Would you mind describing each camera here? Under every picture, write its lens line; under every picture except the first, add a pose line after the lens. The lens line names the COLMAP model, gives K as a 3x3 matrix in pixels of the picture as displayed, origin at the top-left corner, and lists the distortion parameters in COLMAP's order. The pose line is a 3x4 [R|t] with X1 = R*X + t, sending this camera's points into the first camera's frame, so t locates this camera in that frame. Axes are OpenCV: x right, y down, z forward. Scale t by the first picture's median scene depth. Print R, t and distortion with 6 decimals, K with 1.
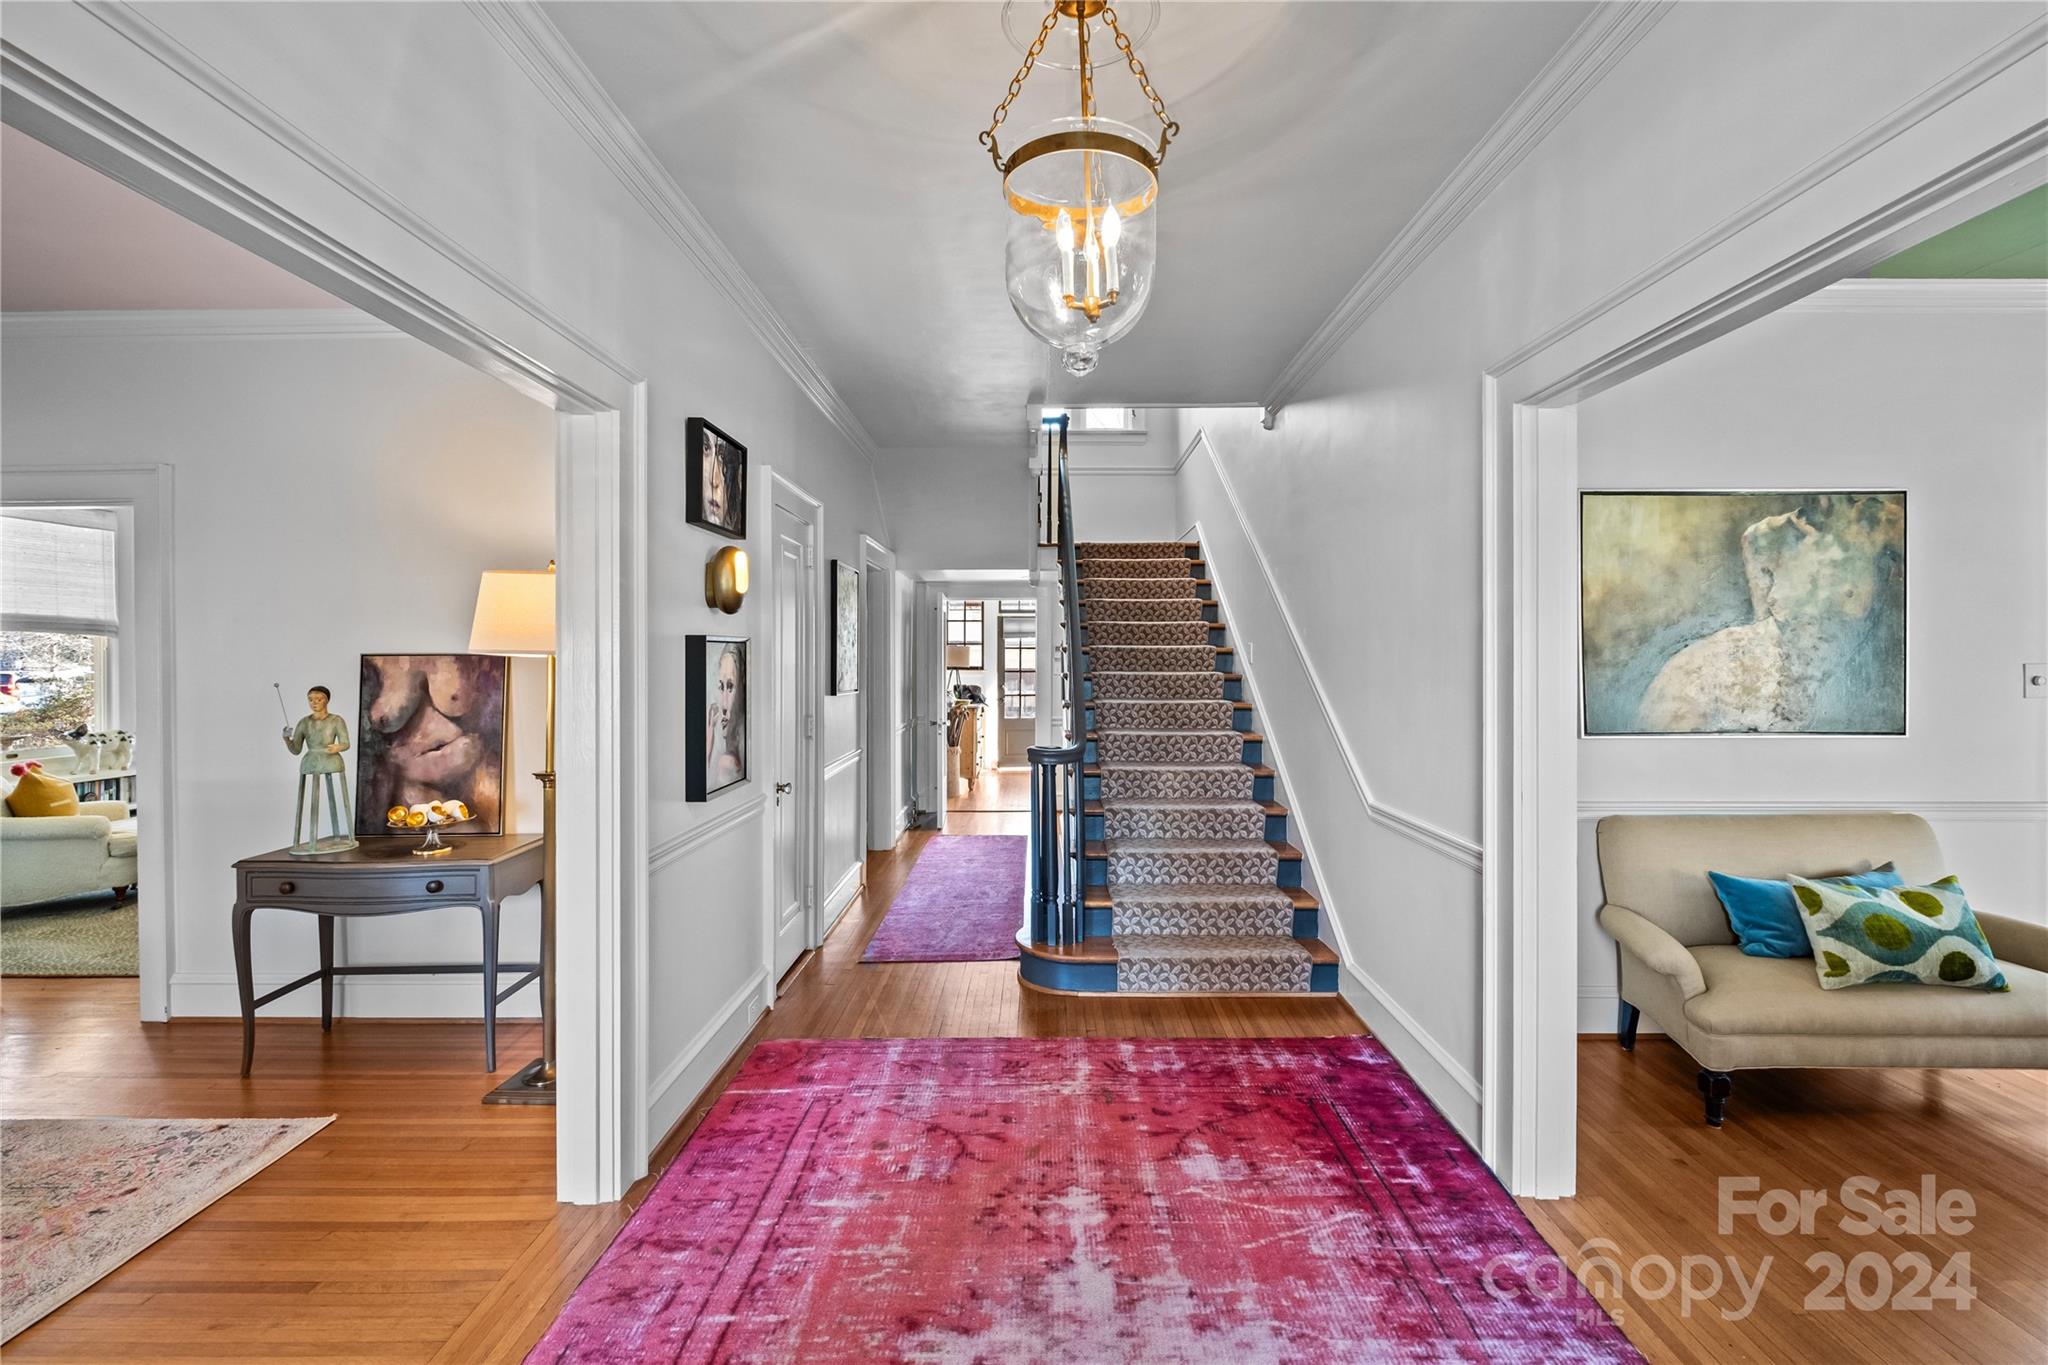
lens RADIAL K [[899.1, 0, 1031.8], [0, 899.1, 659.2], [0, 0, 1]] dist [-0.009207, 0.000040]
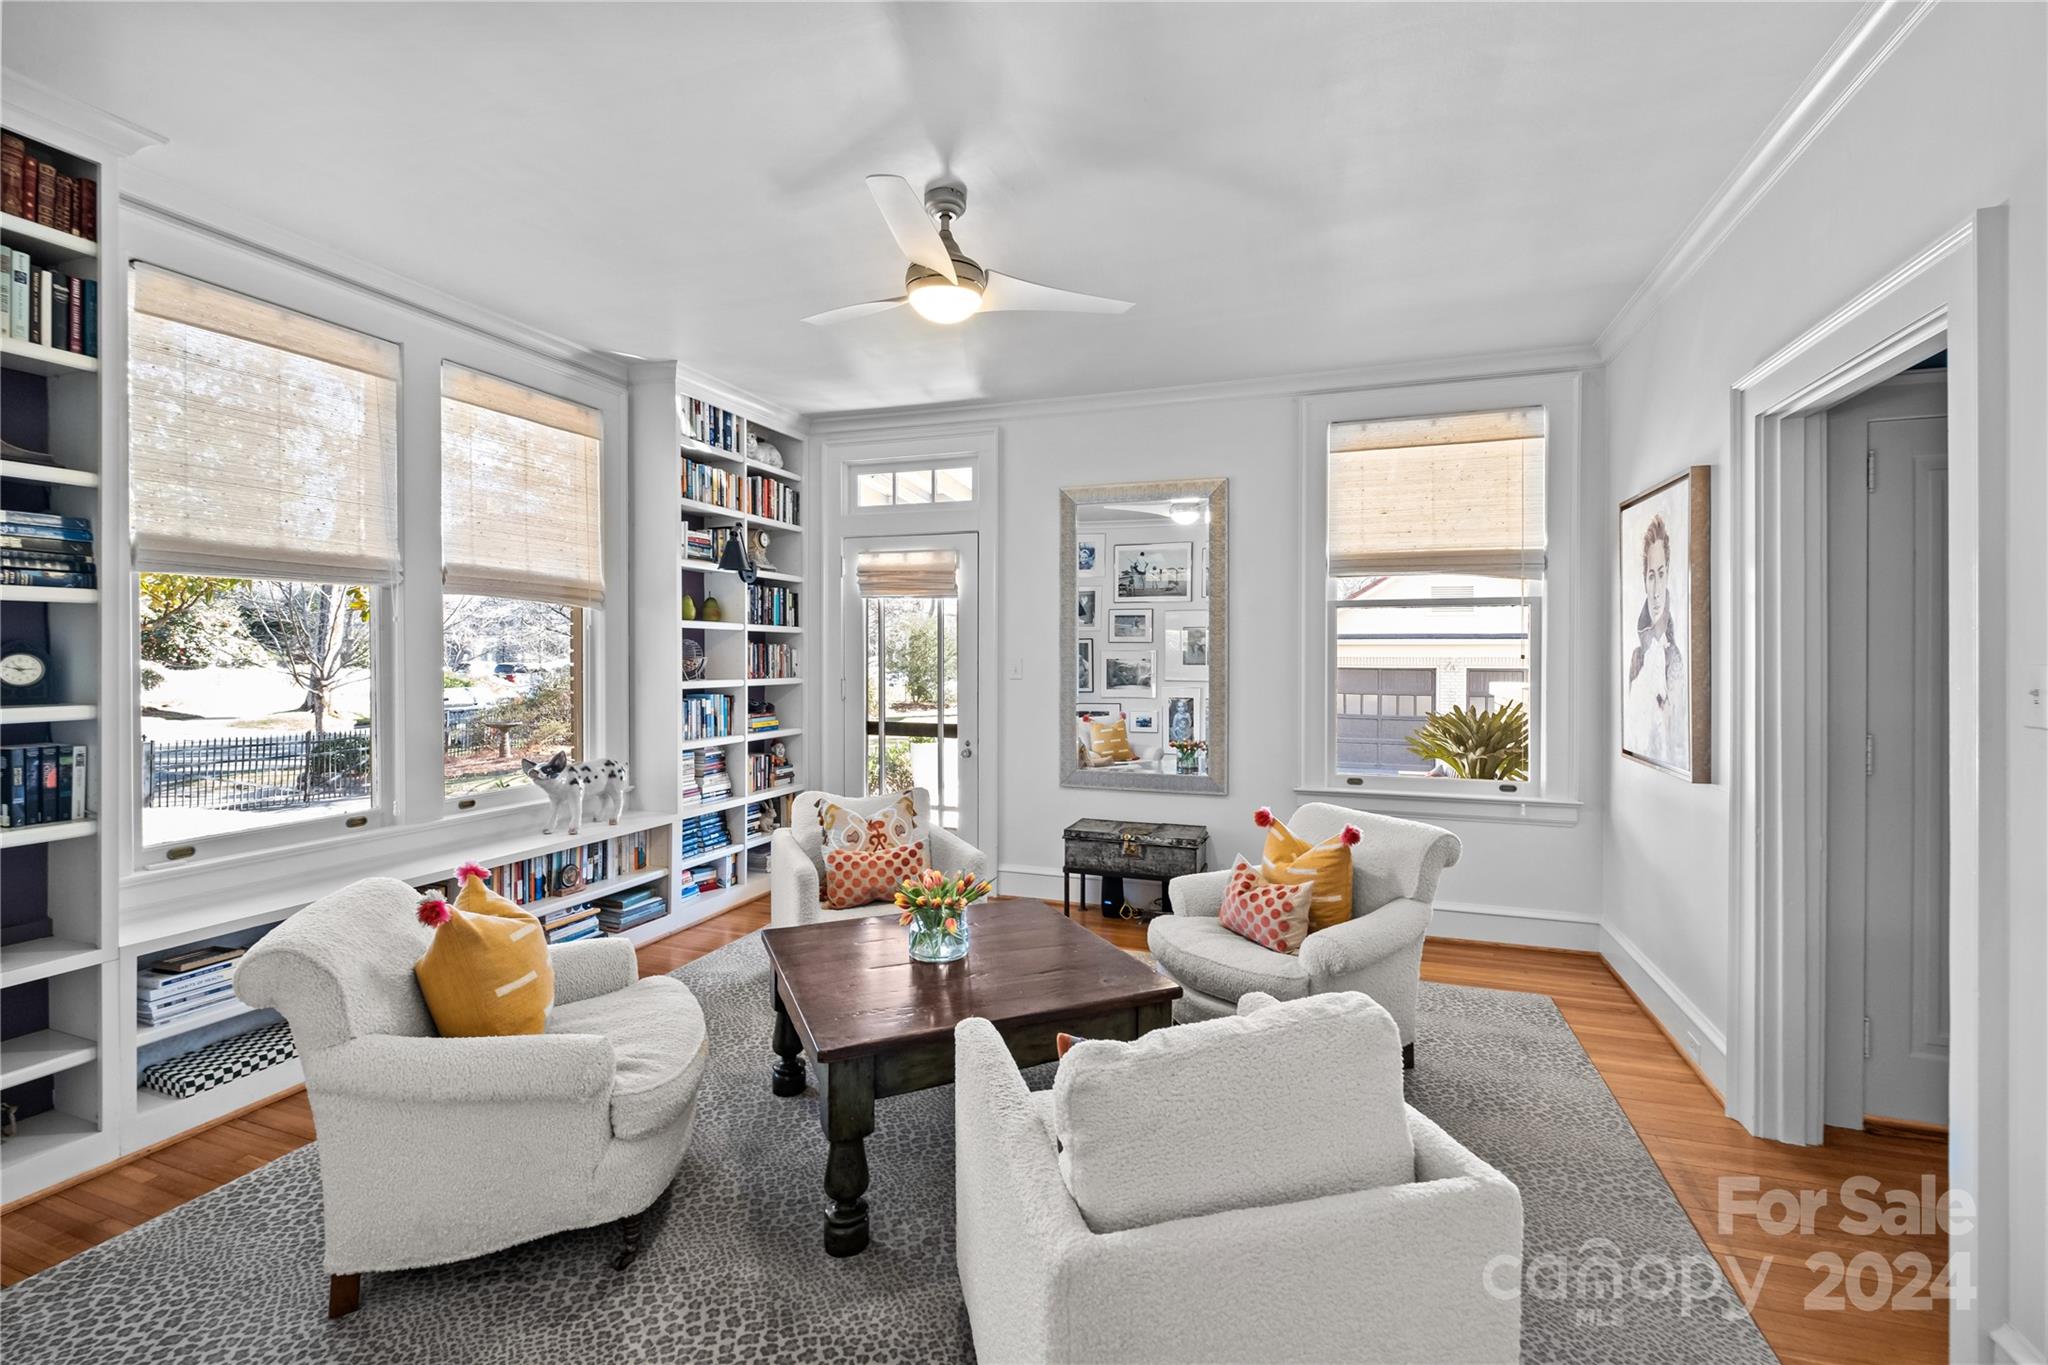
lens RADIAL K [[899.1, 0, 1031.8], [0, 899.1, 659.2], [0, 0, 1]] dist [-0.009207, 0.000040]
pose [[0.944739, 0.004354, -0.327795, -0.574485], [-0.003036, 0.999985, 0.004533, 0.007319], [0.327809, -0.003288, 0.944738, 0.539059]]
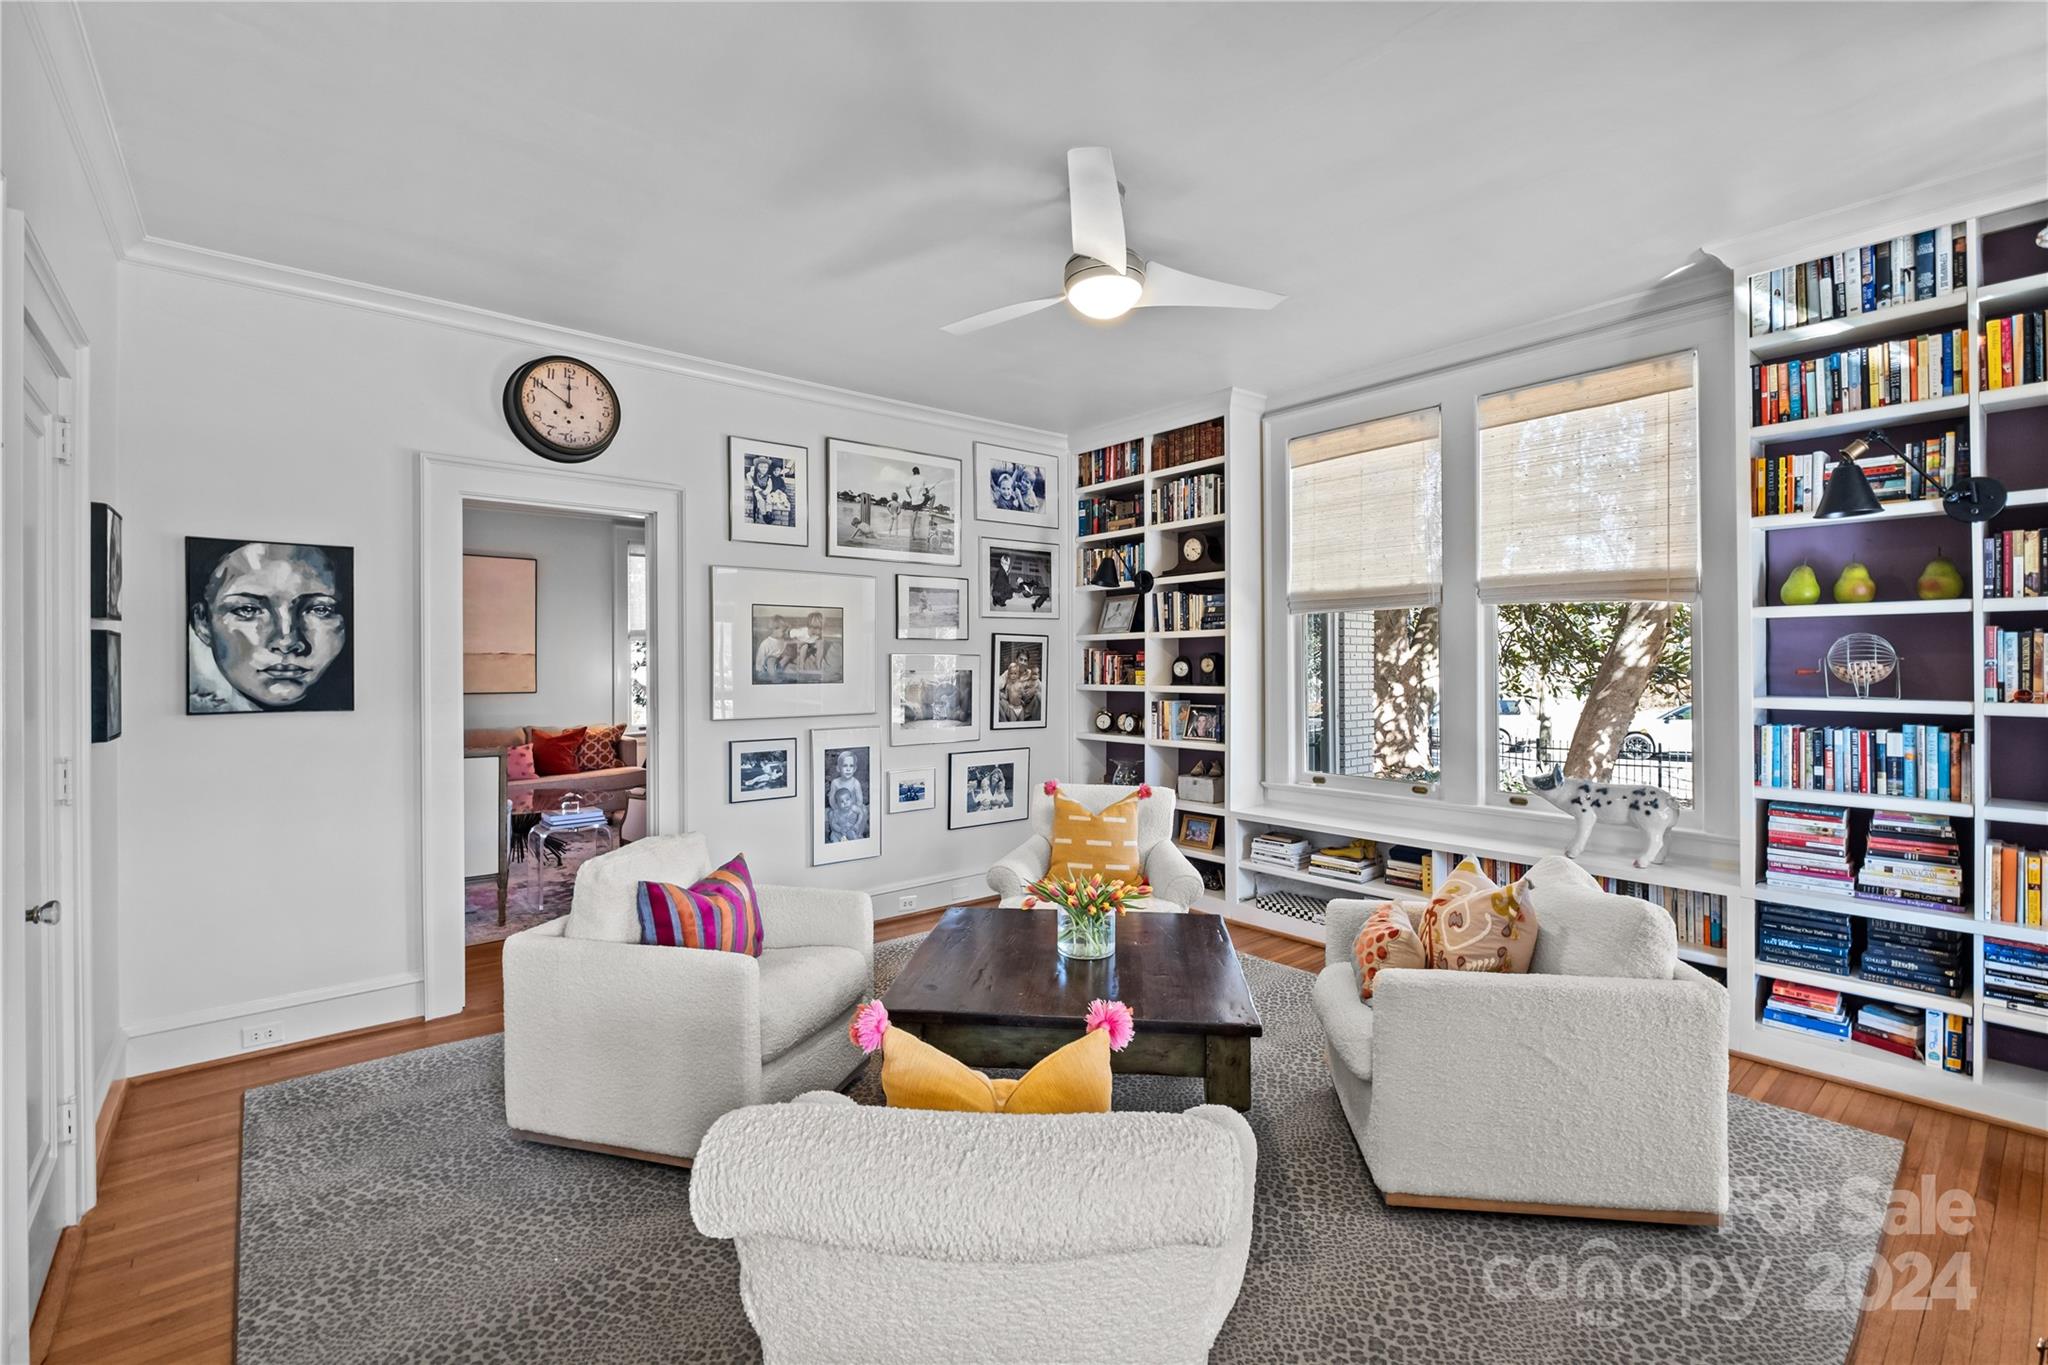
lens RADIAL K [[899.1, 0, 1031.8], [0, 899.1, 659.2], [0, 0, 1]] dist [-0.009207, 0.000040]
pose [[-0.764911, 0.004854, -0.644117, -0.460699], [0.008193, 0.999964, -0.002193, 0.006164], [0.644084, -0.006955, -0.764923, 1.225892]]
